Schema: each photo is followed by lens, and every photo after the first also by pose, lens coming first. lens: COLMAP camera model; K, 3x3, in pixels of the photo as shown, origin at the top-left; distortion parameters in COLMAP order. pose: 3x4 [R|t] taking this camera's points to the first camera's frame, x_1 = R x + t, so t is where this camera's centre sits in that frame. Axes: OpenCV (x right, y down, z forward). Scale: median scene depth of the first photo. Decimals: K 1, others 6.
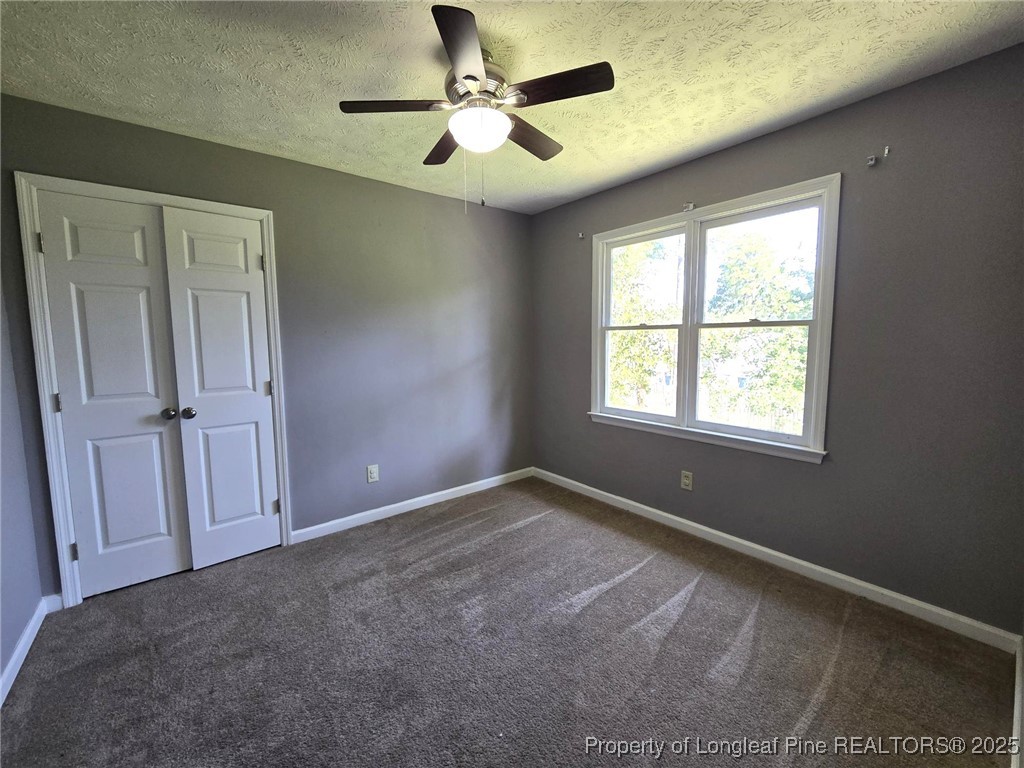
lens RADIAL K [[414.3, 0, 508.3], [0, 414.3, 381.8], [0, 0, 1]] dist [-0.001783, -0.000477]
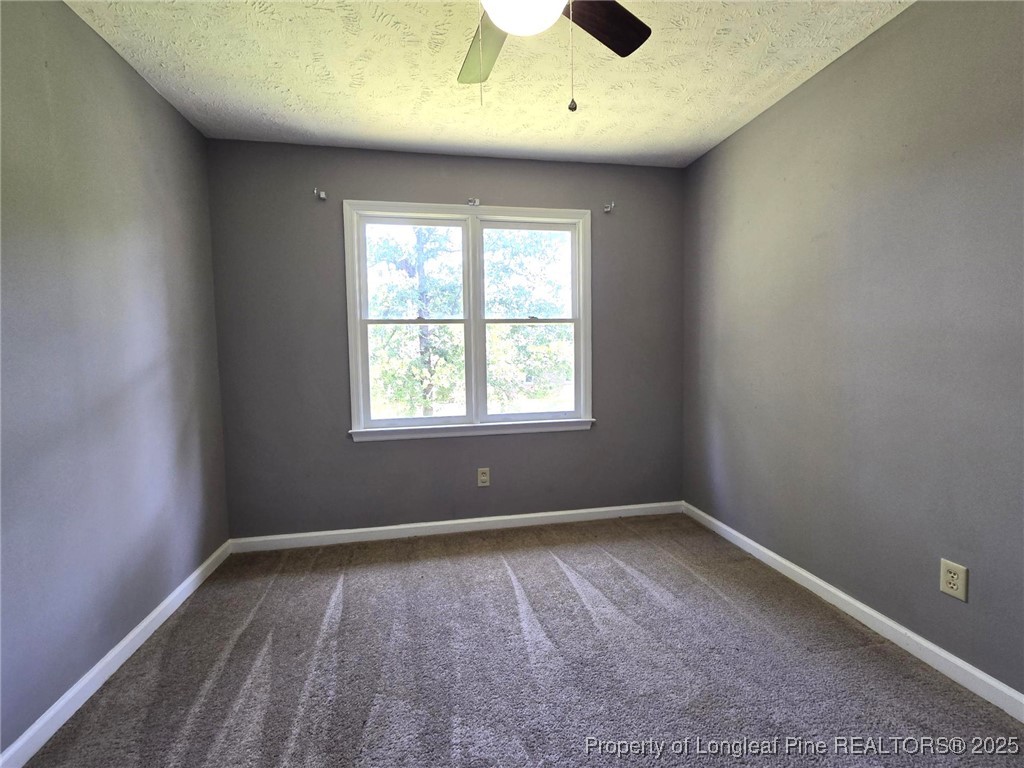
lens RADIAL K [[432.5, 0, 527.8], [0, 432.5, 375.9], [0, 0, 1]] dist [-0.000799, 0.000111]
pose [[0.478780, -0.056911, 0.876088, -0.431488], [0.101563, 0.994787, 0.009117, -0.000370], [-0.872040, 0.084613, 0.482065, 0.411230]]
